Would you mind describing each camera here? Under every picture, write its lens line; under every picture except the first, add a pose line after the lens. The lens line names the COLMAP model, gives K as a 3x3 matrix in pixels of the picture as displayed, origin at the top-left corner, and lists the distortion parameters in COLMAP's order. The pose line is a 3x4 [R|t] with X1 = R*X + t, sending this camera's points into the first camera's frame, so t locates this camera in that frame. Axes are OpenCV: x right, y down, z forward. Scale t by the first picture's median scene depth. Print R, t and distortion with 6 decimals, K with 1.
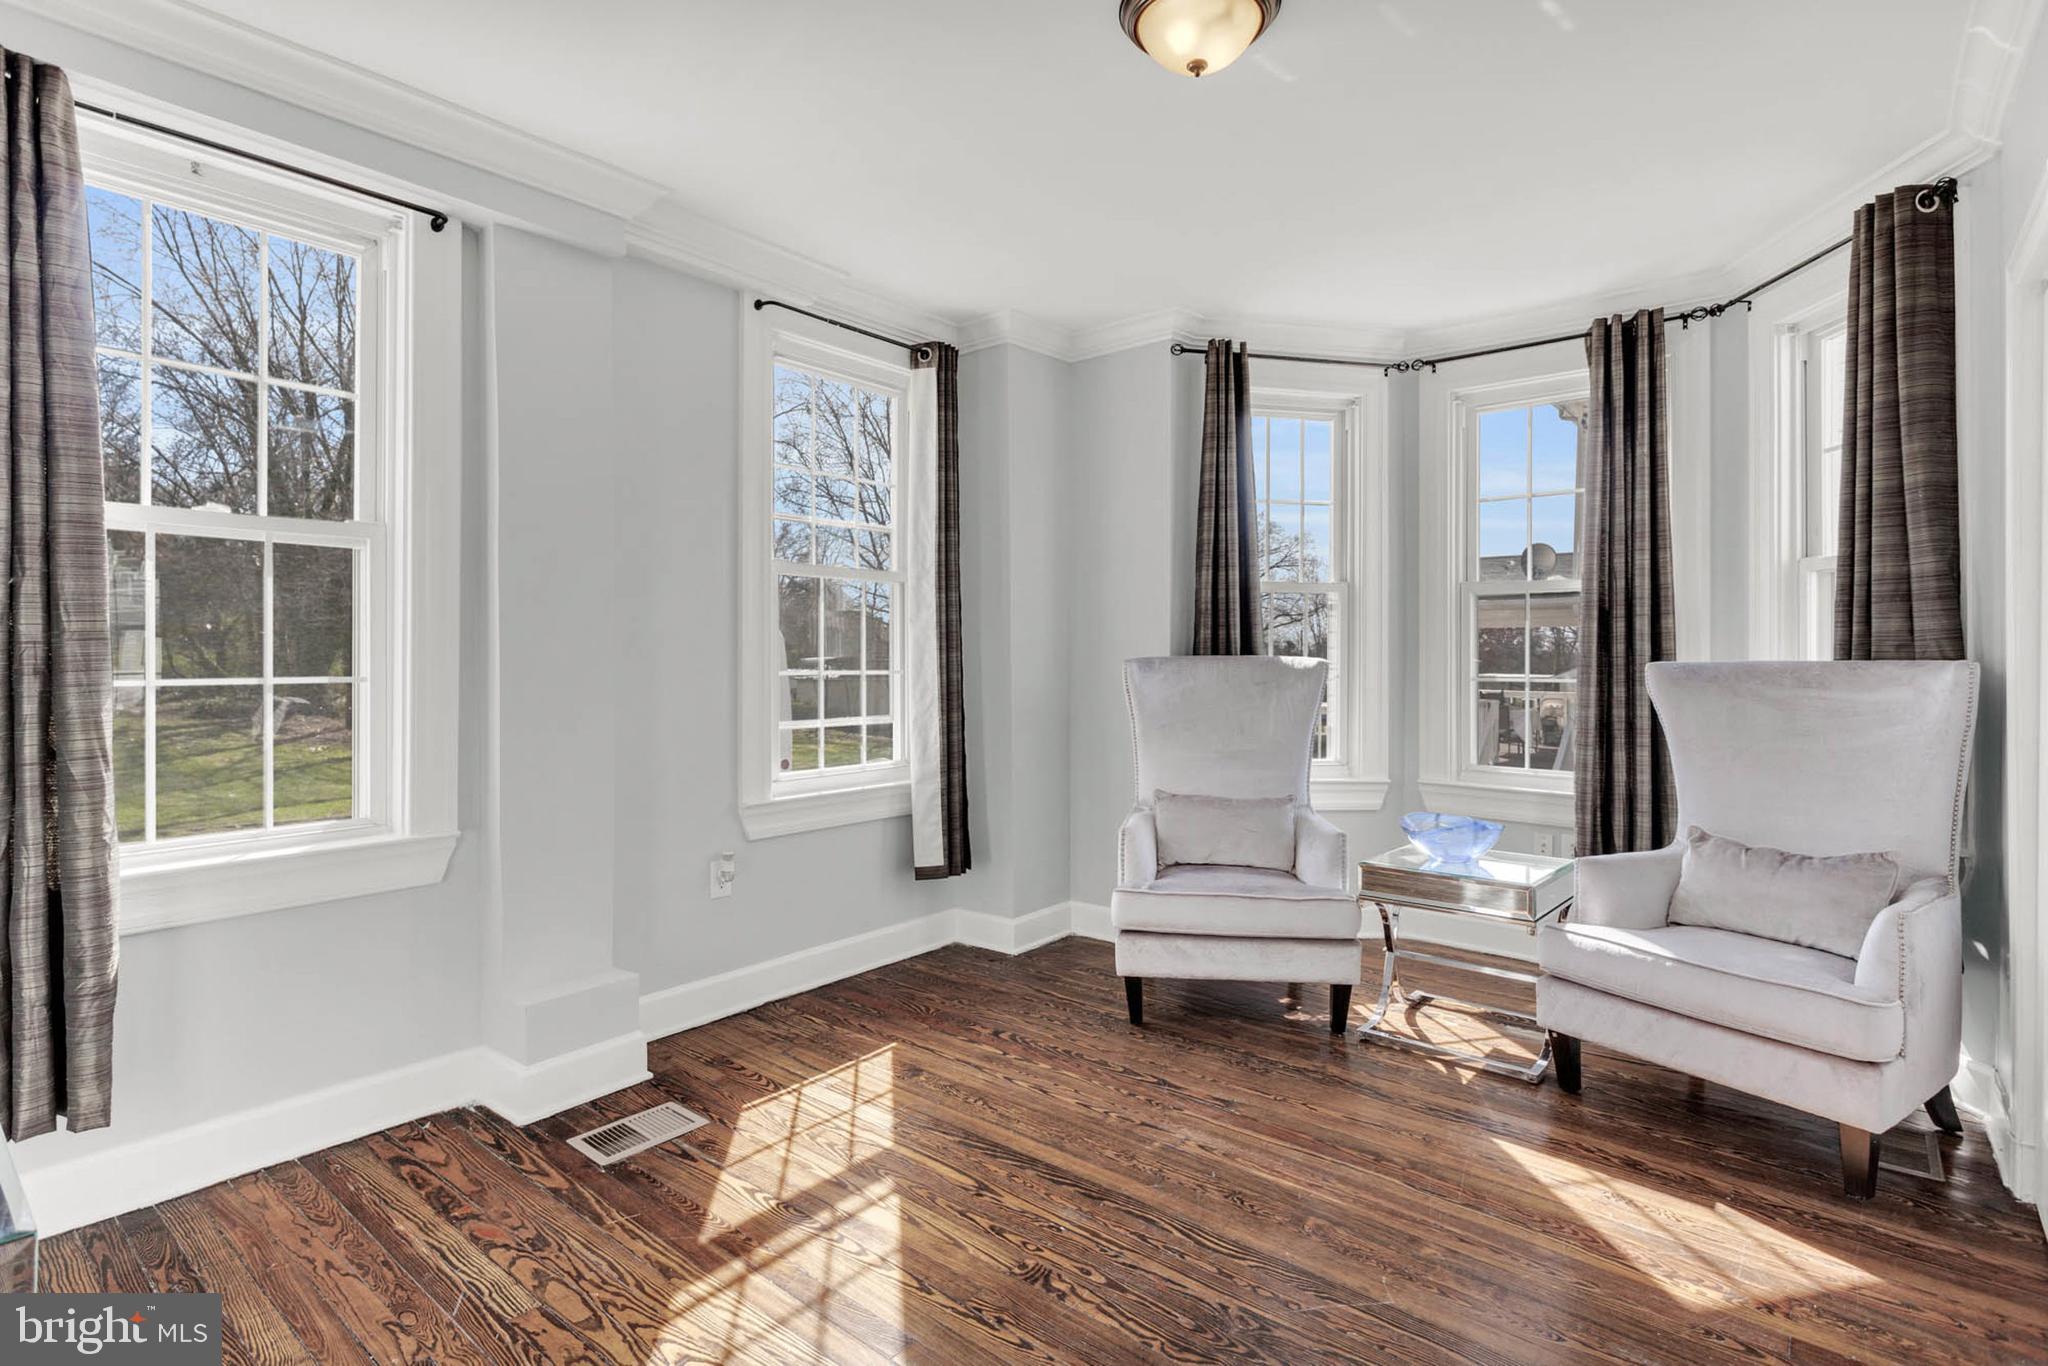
lens RADIAL K [[1016.2, 0, 1028.8], [0, 1016.2, 664.9], [0, 0, 1]] dist [-0.001772, -0.000892]
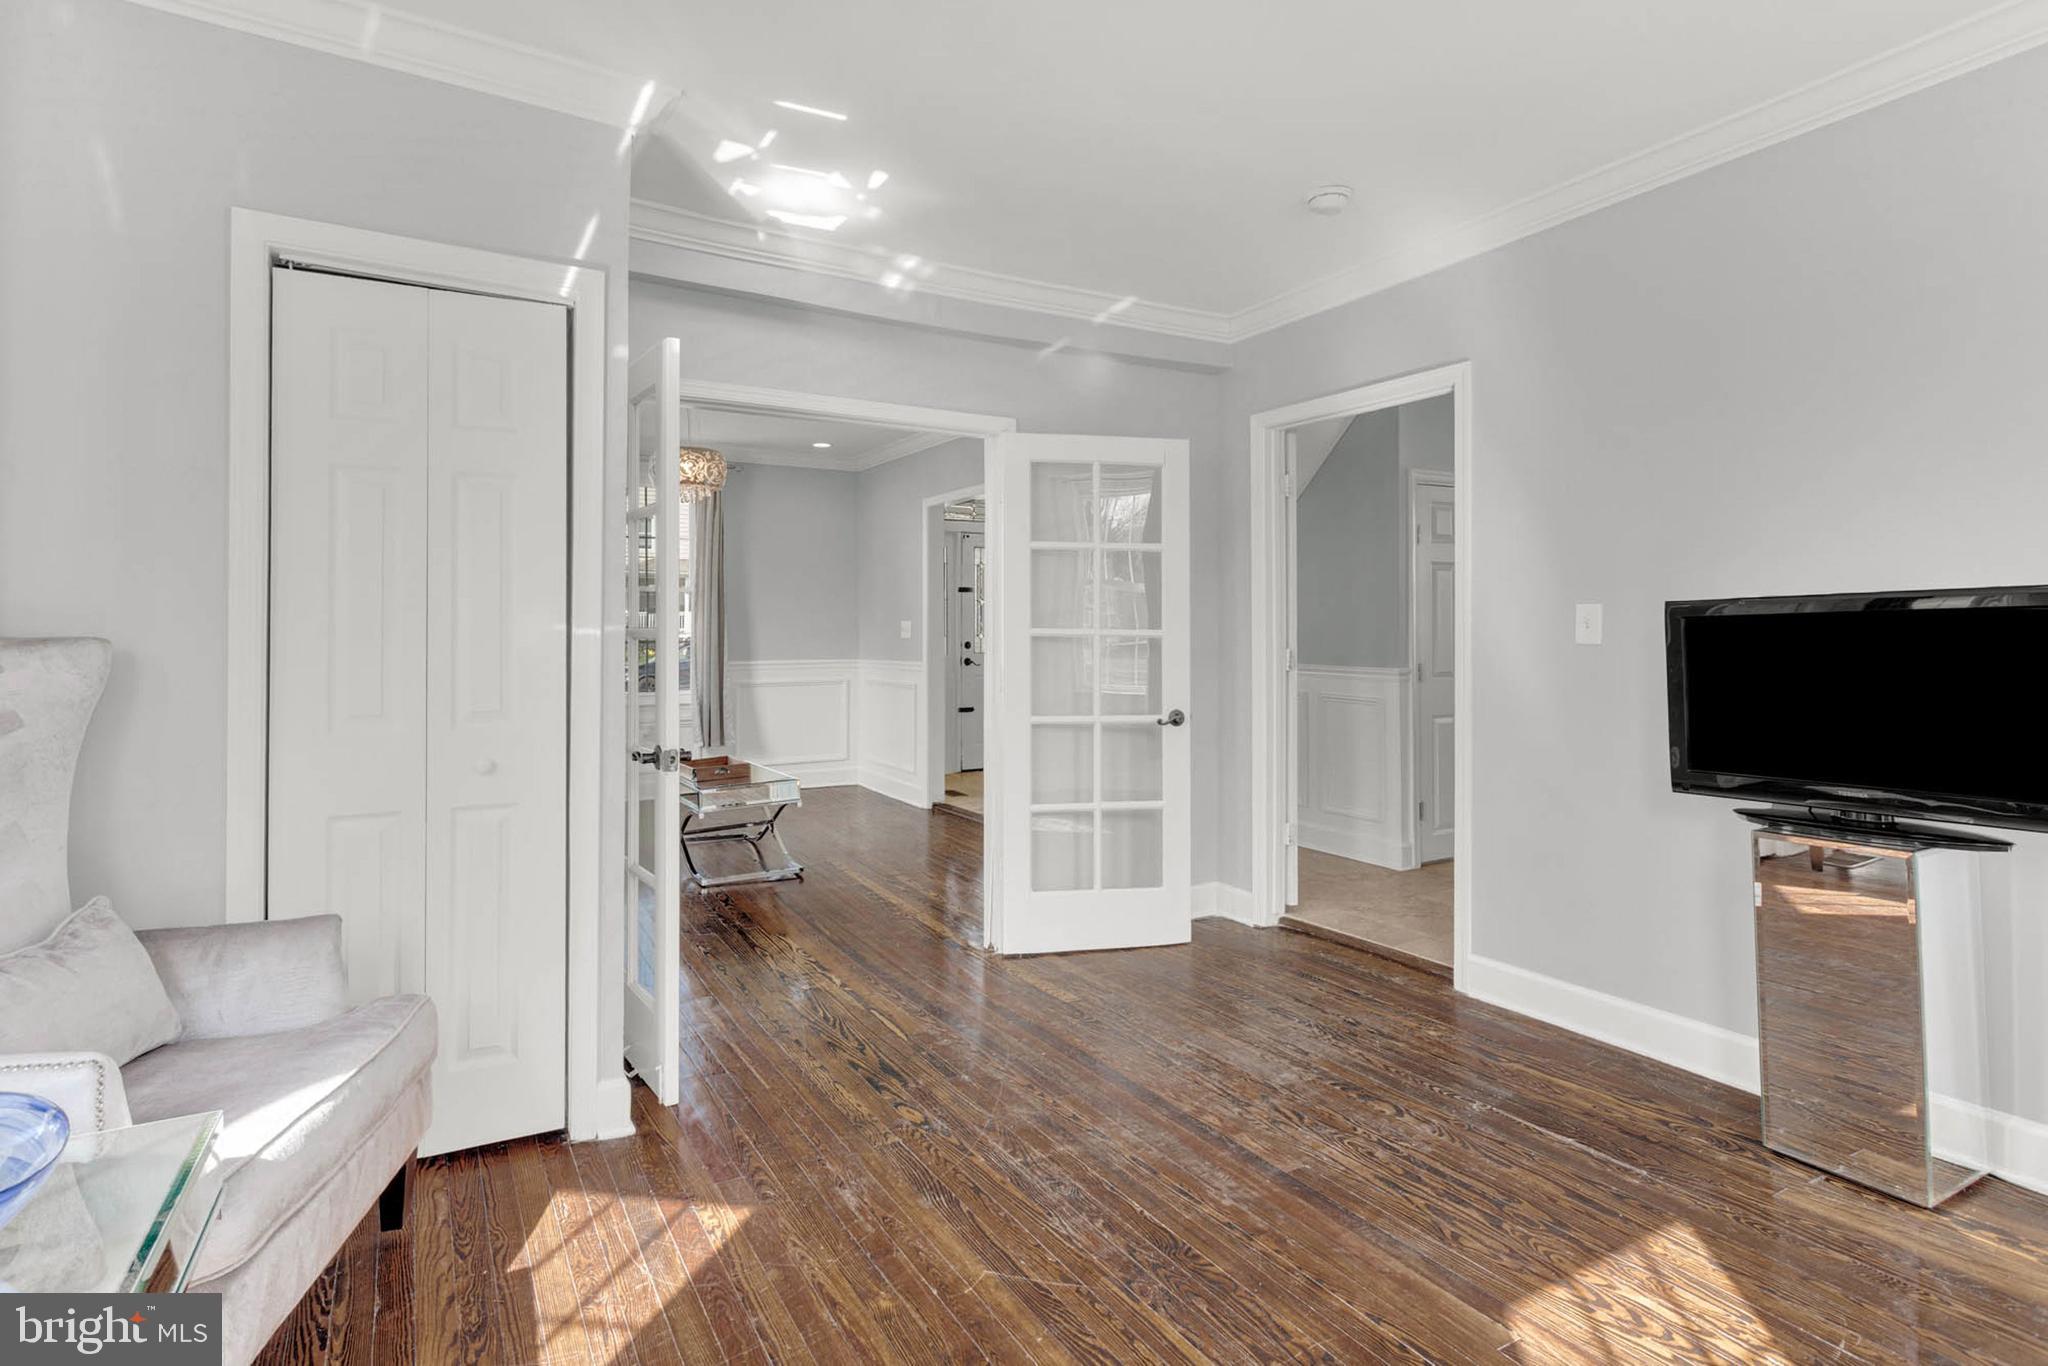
lens RADIAL K [[1034.2, 0, 1012.5], [0, 1034.2, 618.1], [0, 0, 1]] dist [0.001408, 0.000513]
pose [[-0.933306, 0.006751, 0.359019, -0.027775], [0.005186, 0.999972, -0.005321, -0.010414], [-0.359045, -0.003104, -0.933315, 1.407006]]
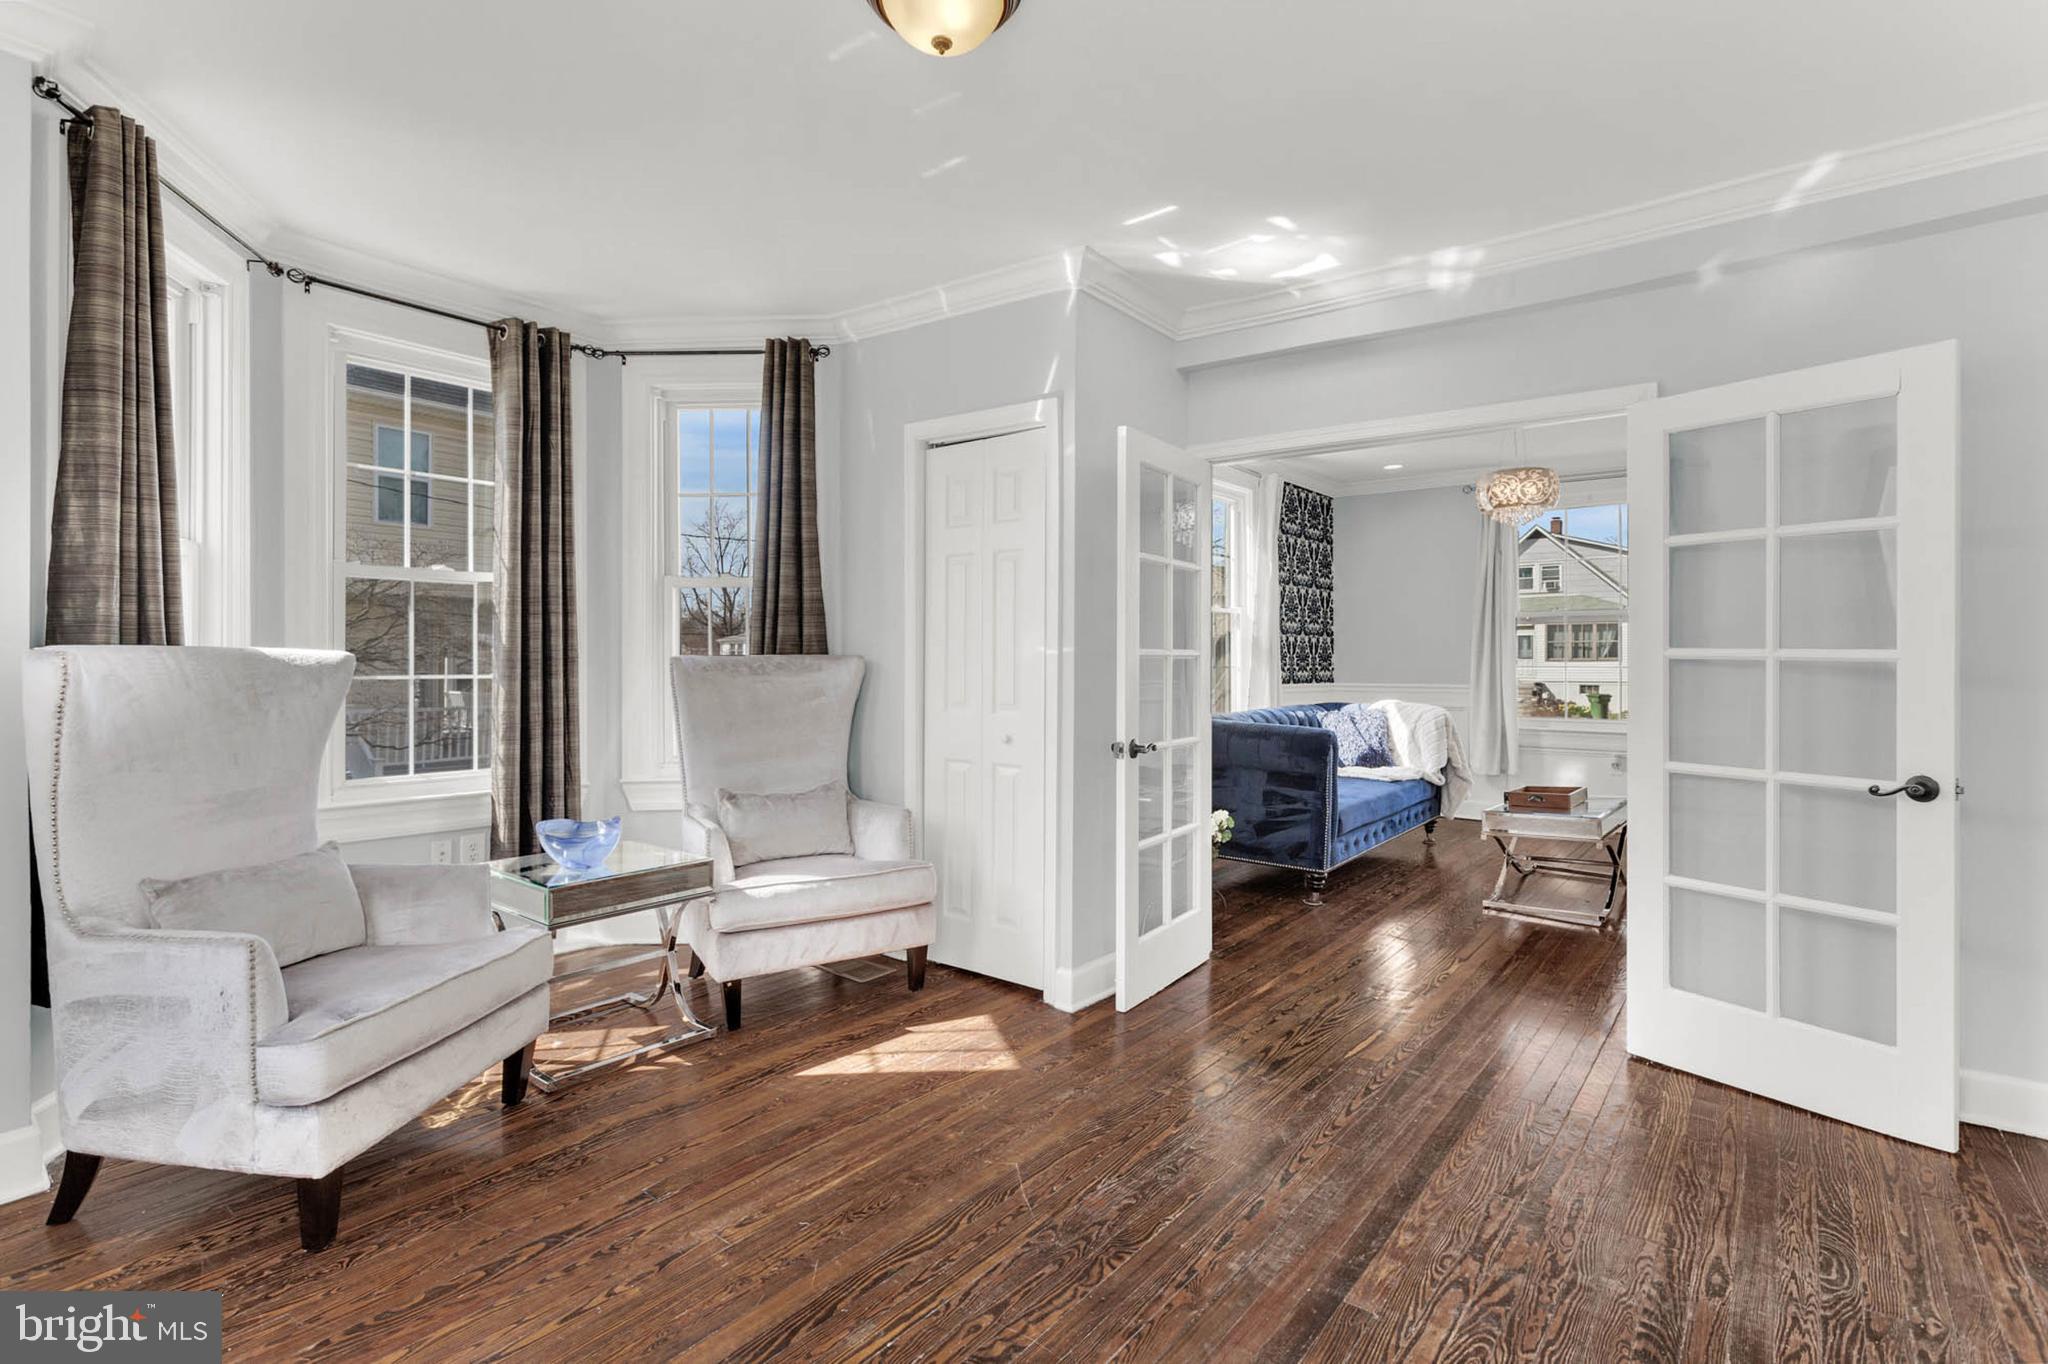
lens RADIAL K [[984.0, 0, 1017.8], [0, 984.0, 658.2], [0, 0, 1]] dist [0.003240, 0.000499]
pose [[-0.028266, 0.001212, 0.999600, -0.616671], [0.006721, 0.999977, -0.001022, 0.004552], [-0.999578, 0.006690, -0.028273, 0.741850]]
